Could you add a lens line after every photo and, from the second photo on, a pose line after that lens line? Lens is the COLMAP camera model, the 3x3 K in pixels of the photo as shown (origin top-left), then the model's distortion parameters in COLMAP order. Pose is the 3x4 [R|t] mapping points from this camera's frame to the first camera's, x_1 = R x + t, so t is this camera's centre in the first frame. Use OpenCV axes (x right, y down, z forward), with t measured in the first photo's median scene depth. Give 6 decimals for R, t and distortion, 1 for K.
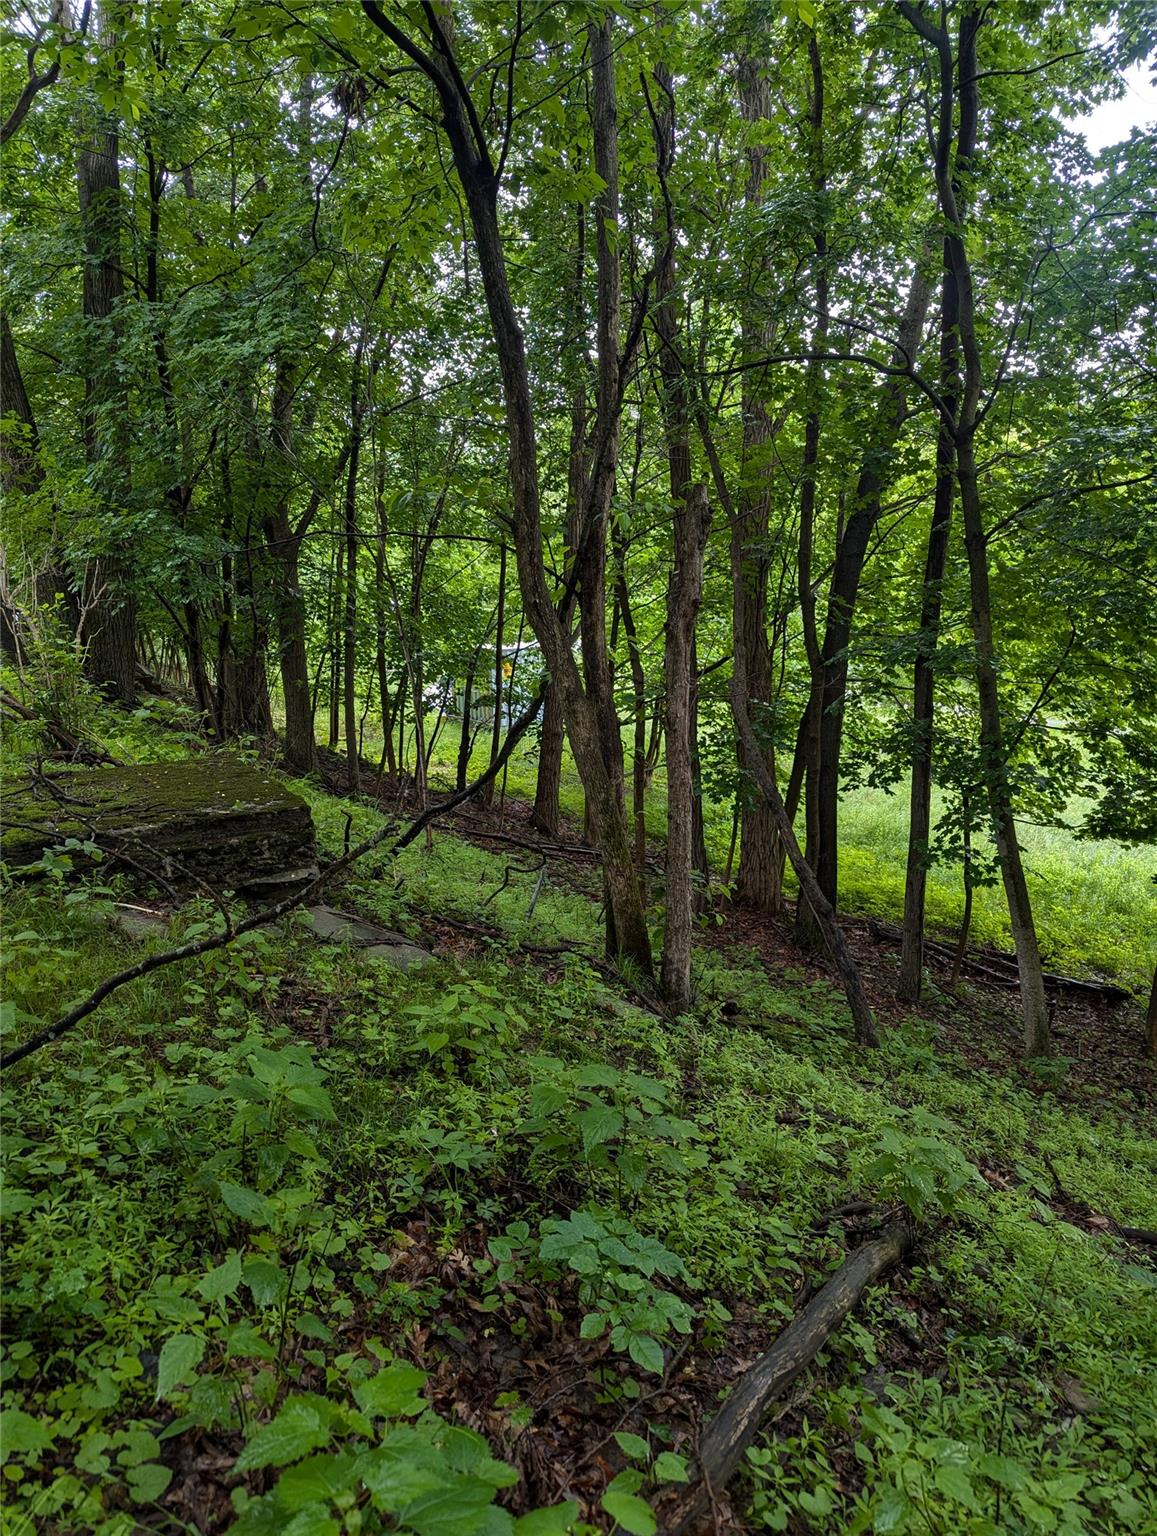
lens RADIAL K [[1091.1, 0, 578.5], [0, 1091.1, 768.0], [0, 0, 1]] dist [0.096500, -0.056661]
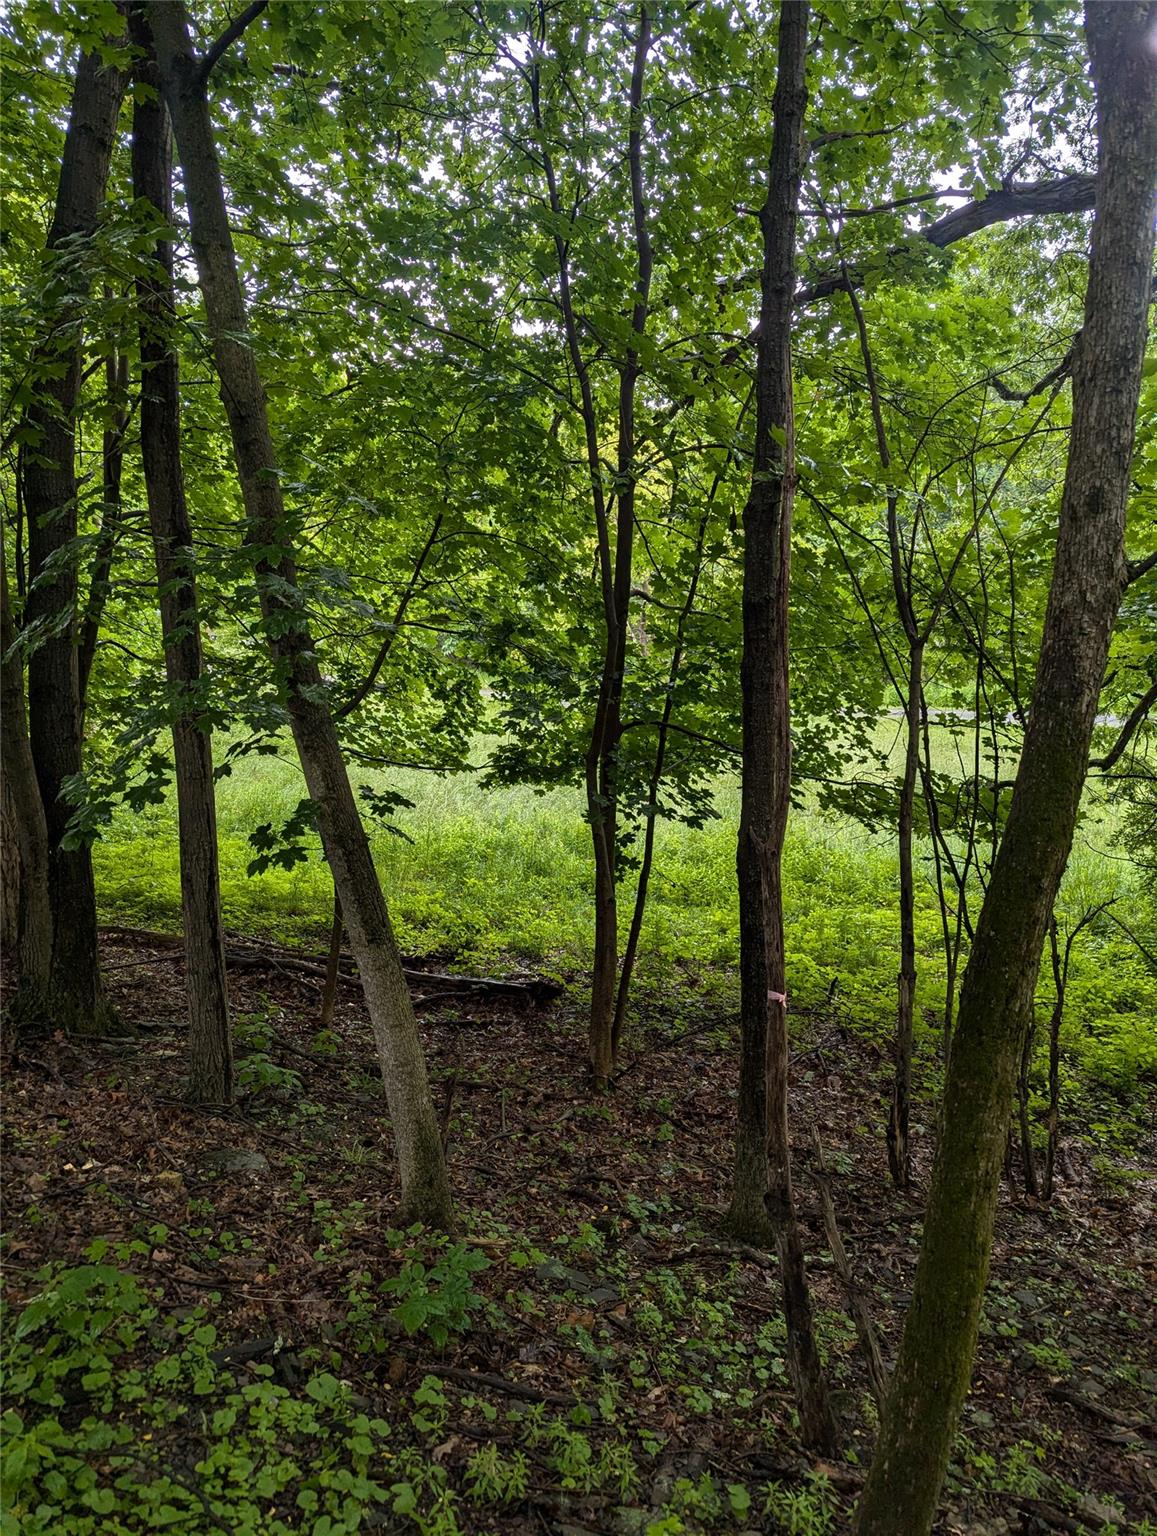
lens RADIAL K [[1113.0, 0, 573.5], [0, 1113.0, 761.8], [0, 0, 1]] dist [0.052462, 0.001576]
pose [[0.876076, -0.085602, 0.474513, 0.142384], [0.085783, 0.996086, 0.021314, 0.035470], [-0.474480, 0.022032, 0.879990, 0.298893]]
